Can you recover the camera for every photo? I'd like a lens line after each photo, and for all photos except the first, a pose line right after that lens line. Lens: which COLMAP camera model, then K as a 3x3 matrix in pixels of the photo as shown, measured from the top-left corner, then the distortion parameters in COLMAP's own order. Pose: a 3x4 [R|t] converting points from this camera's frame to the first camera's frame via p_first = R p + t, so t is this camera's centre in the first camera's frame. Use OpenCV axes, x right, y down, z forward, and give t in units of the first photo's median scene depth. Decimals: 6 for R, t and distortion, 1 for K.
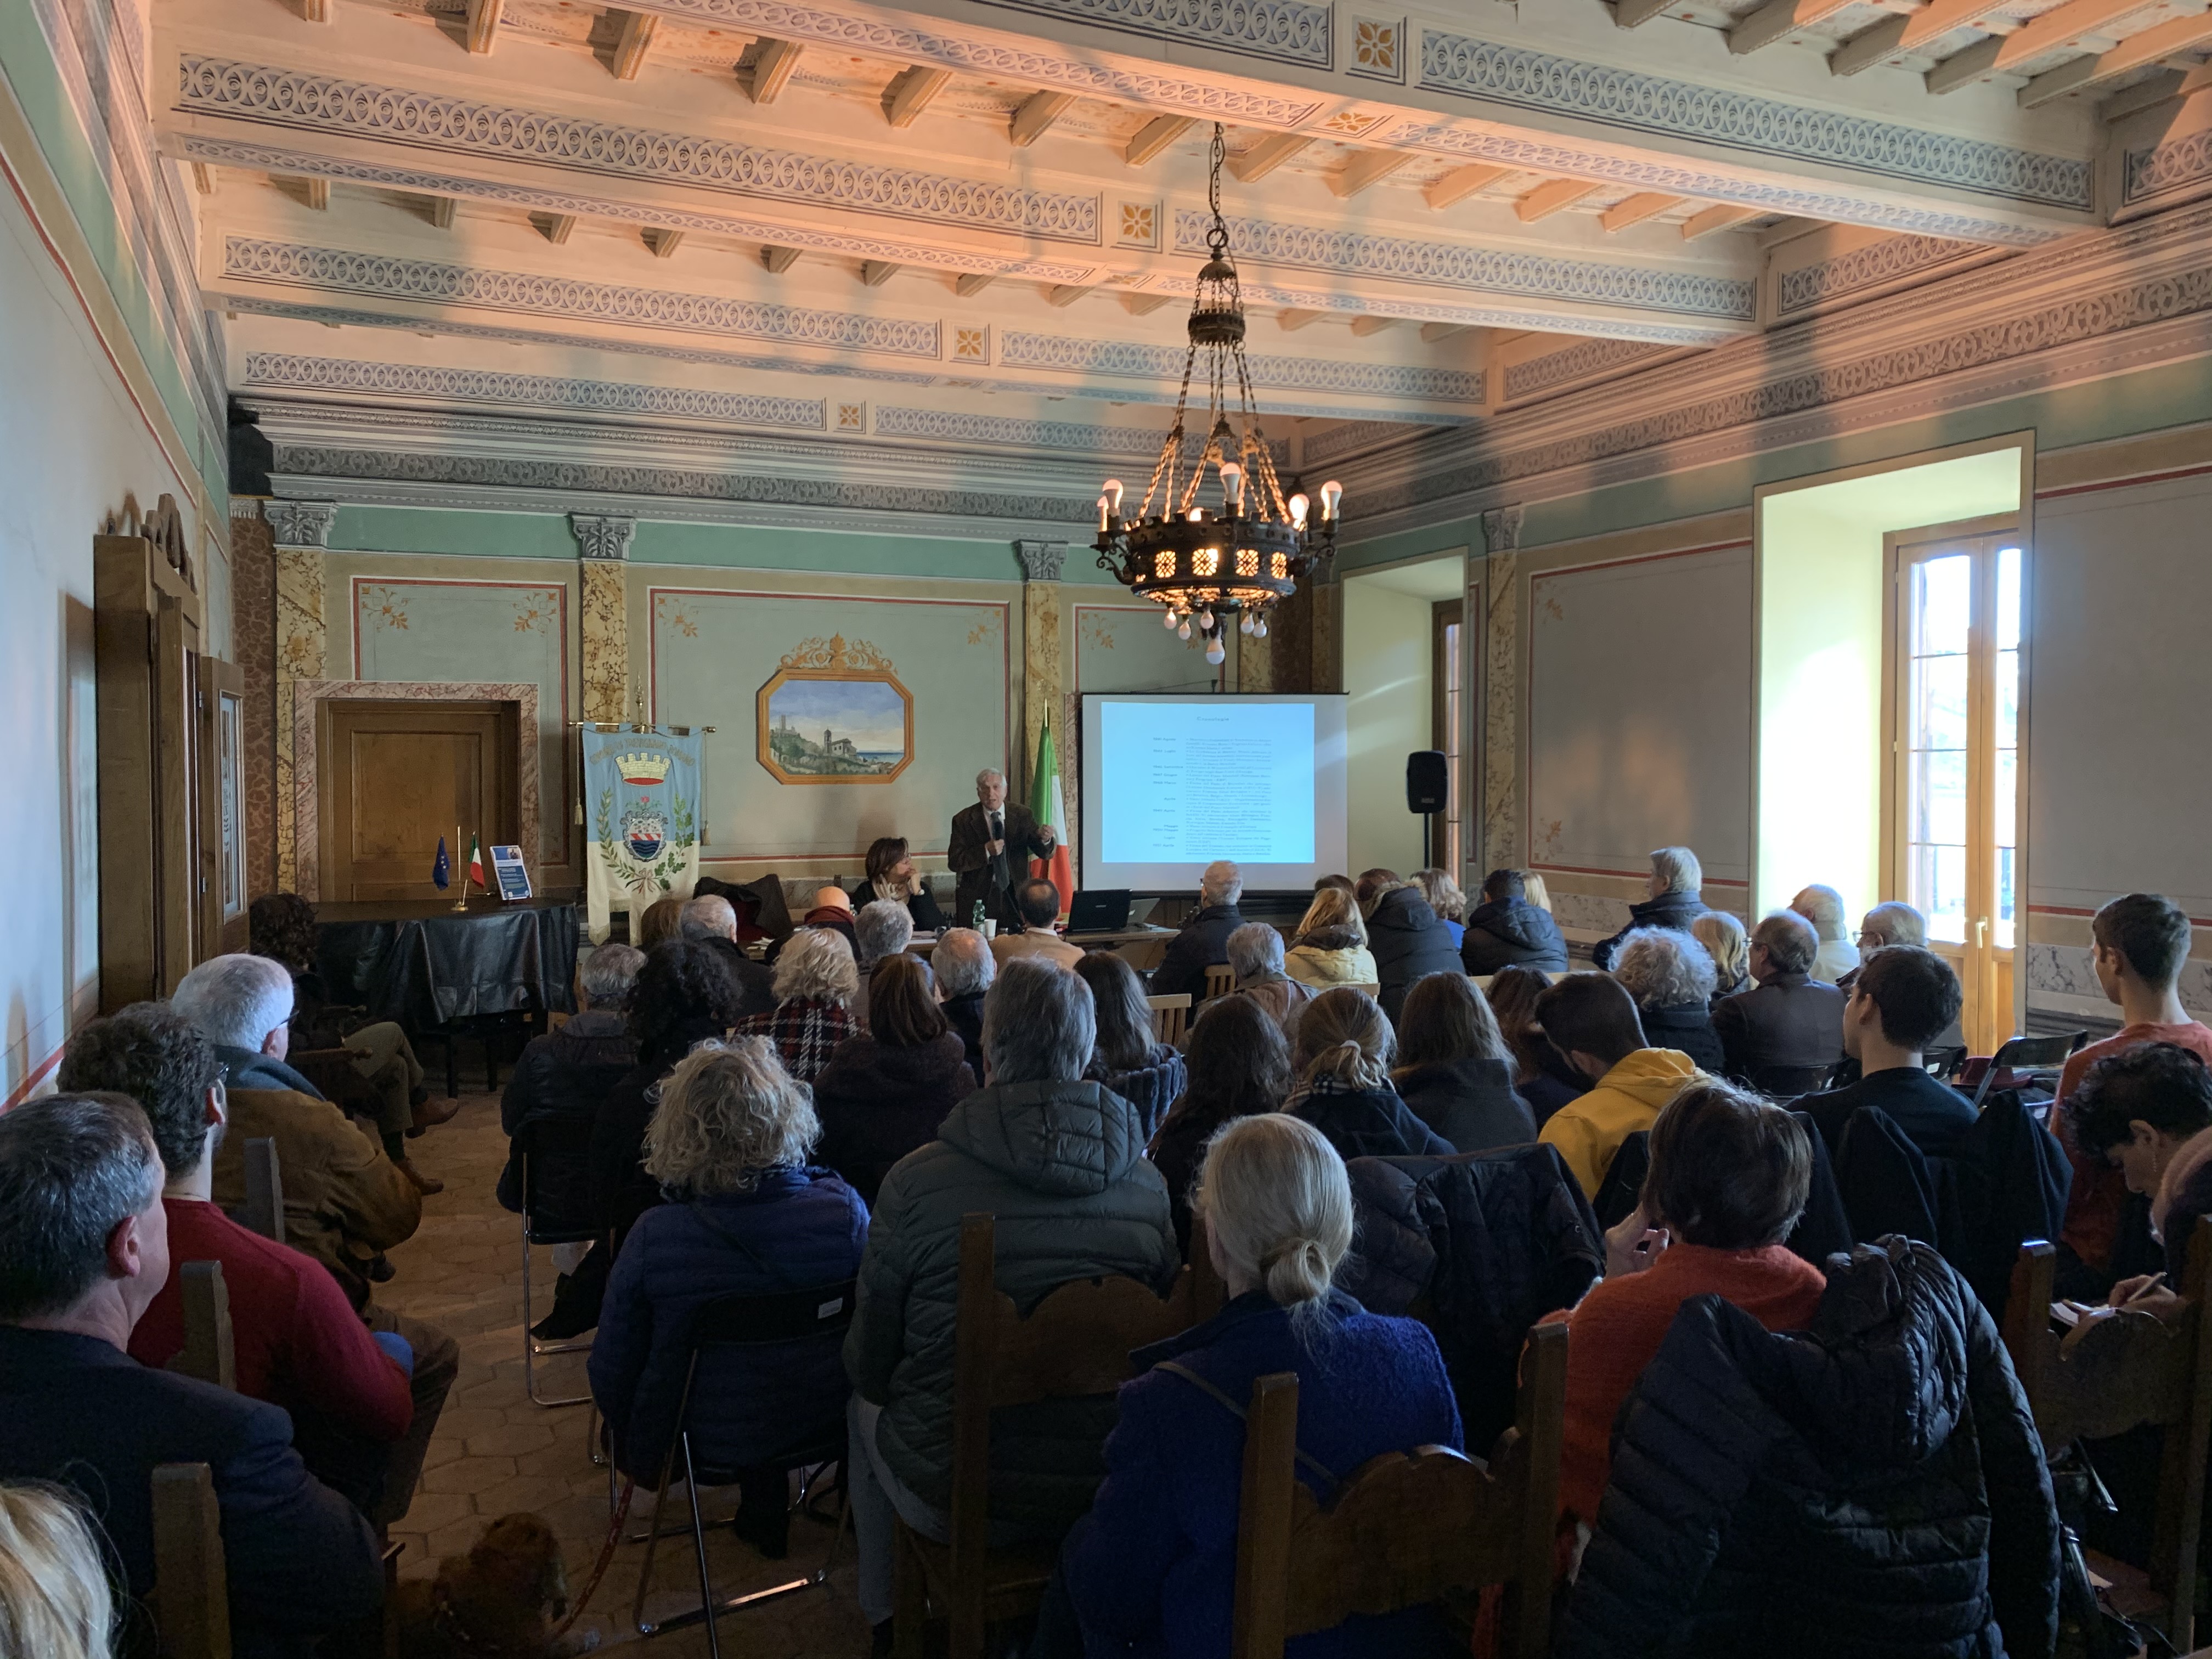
lens RADIAL K [[1666.6, 0, 1106.0], [0, 1666.6, 829.5], [0, 0, 1]] dist [0.196293, -0.197499]
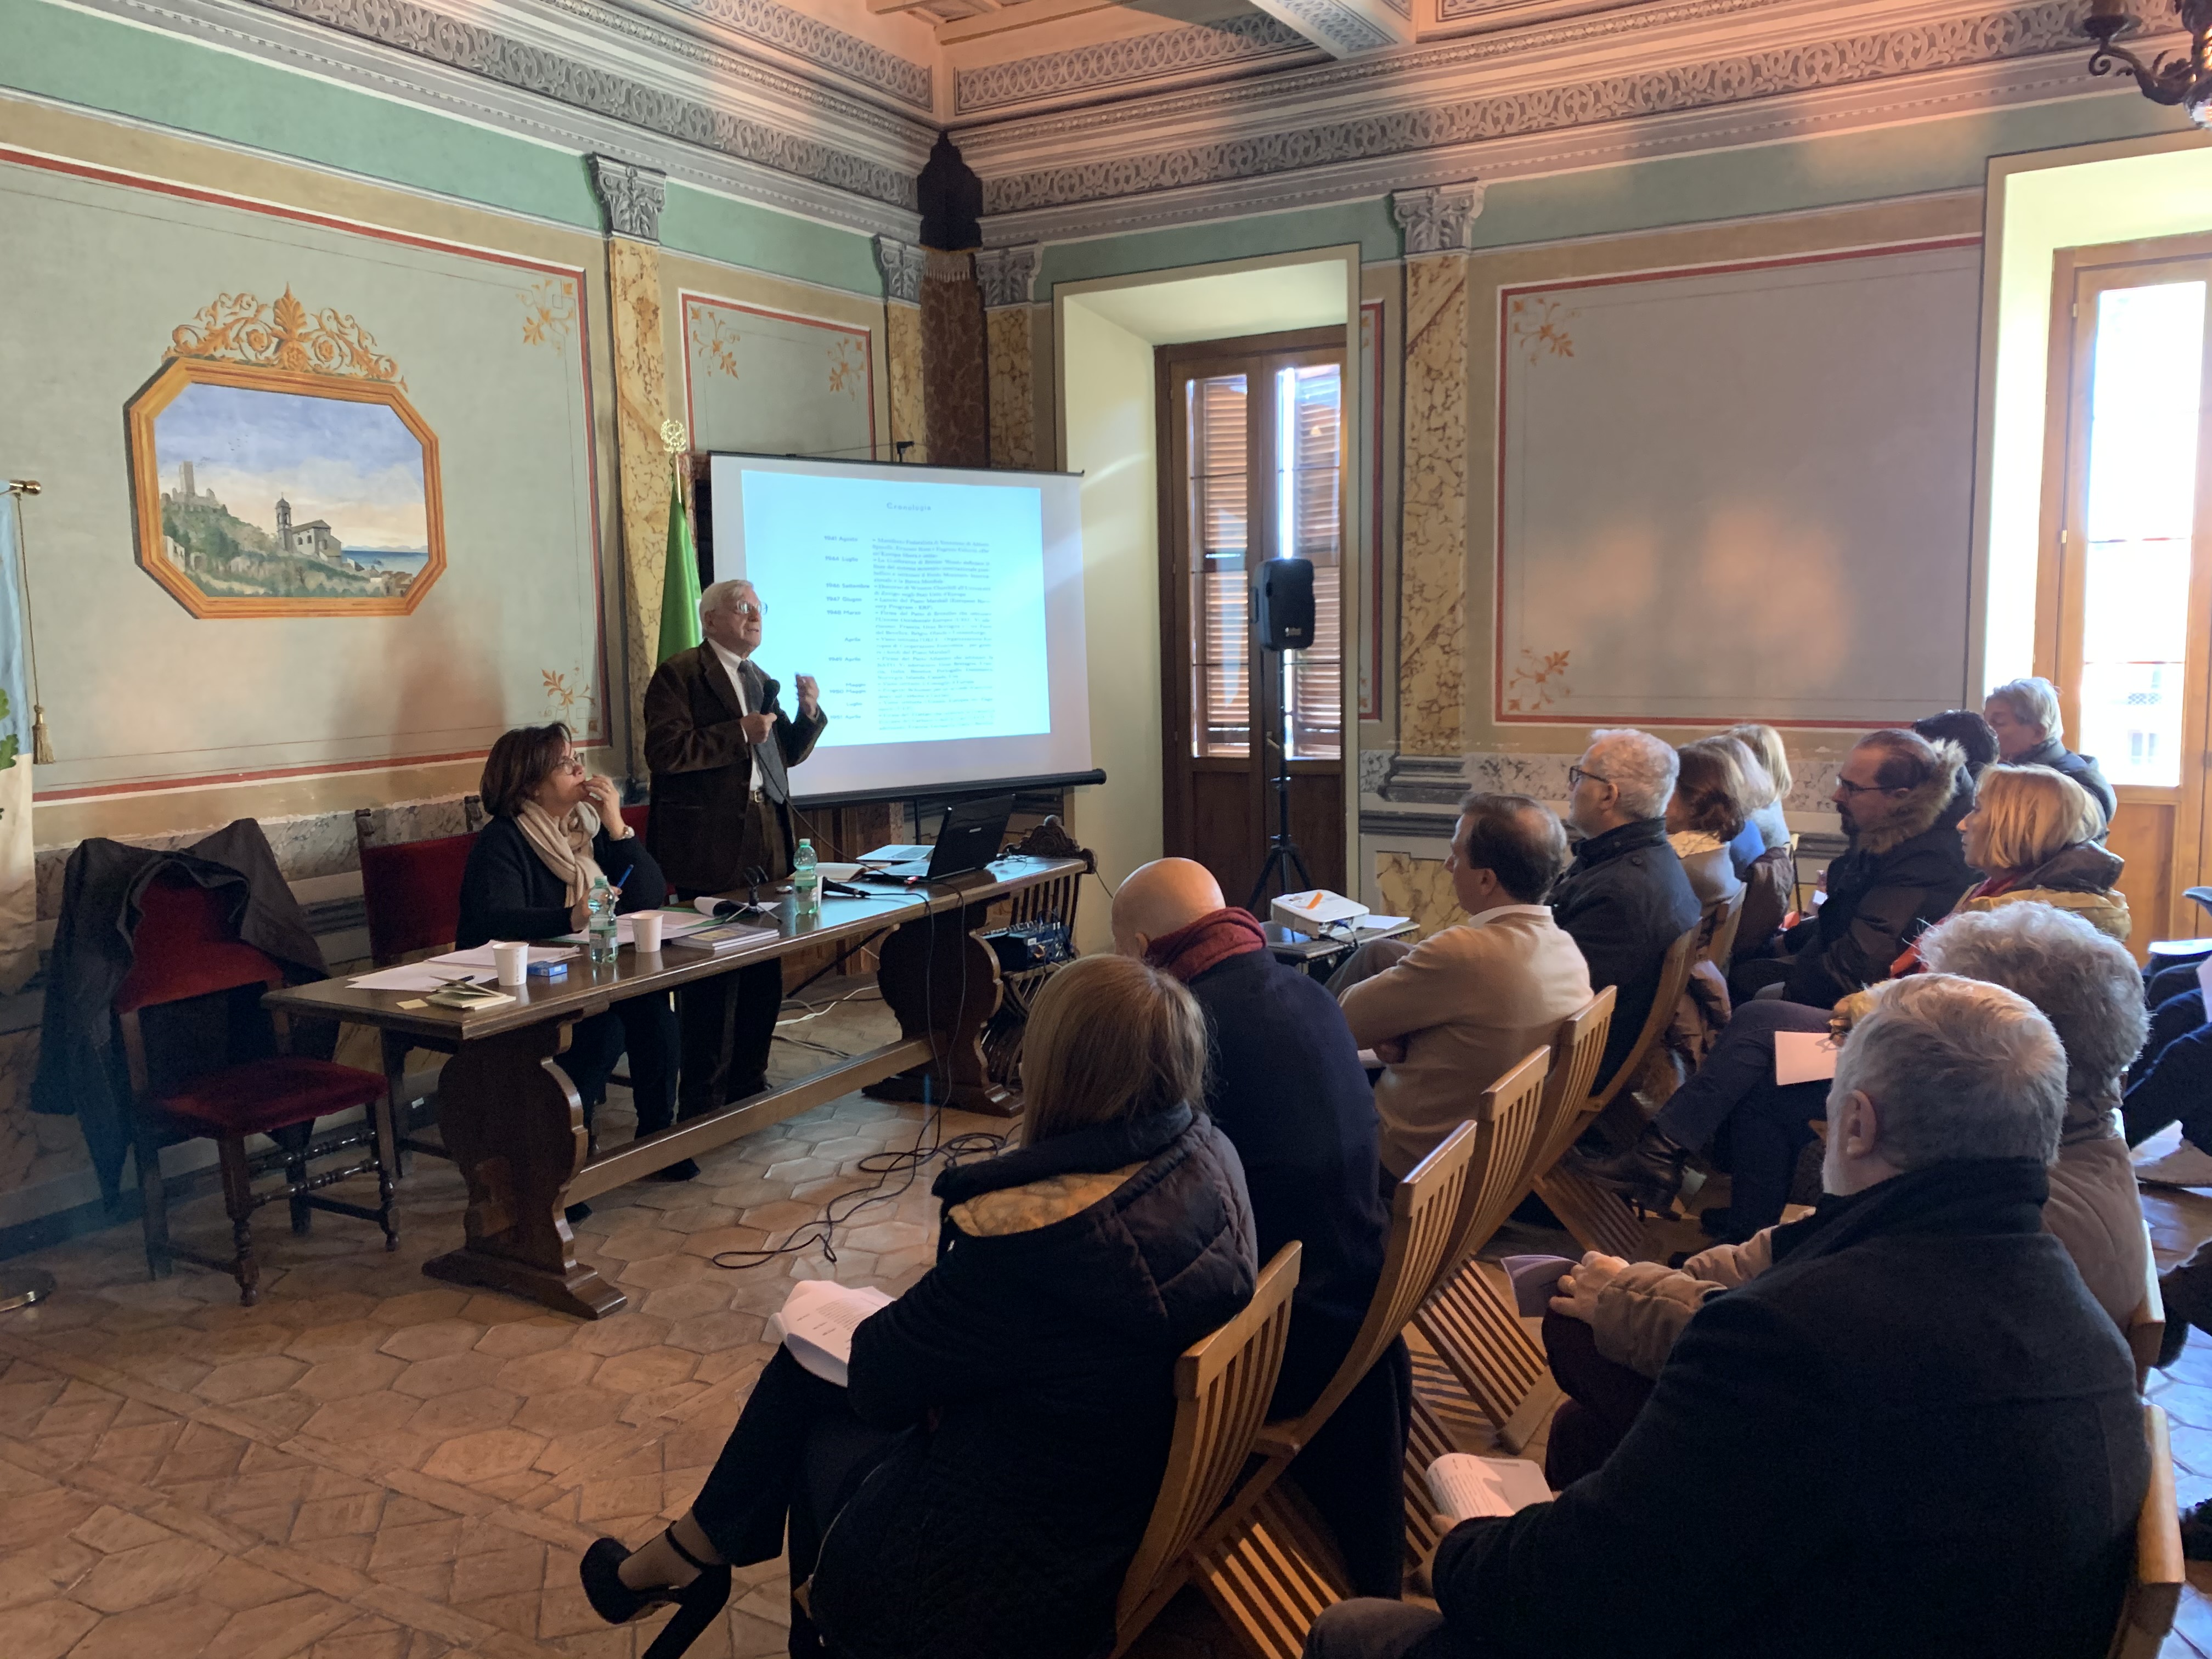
lens RADIAL K [[1749.5, 0, 1109.5], [0, 1749.5, 786.8], [0, 0, 1]] dist [0.064334, -0.003247]
pose [[0.810726, -0.069775, 0.581253, -0.272601], [0.036939, 0.996990, 0.068159, -0.005209], [-0.584260, -0.033787, 0.810863, 0.465110]]
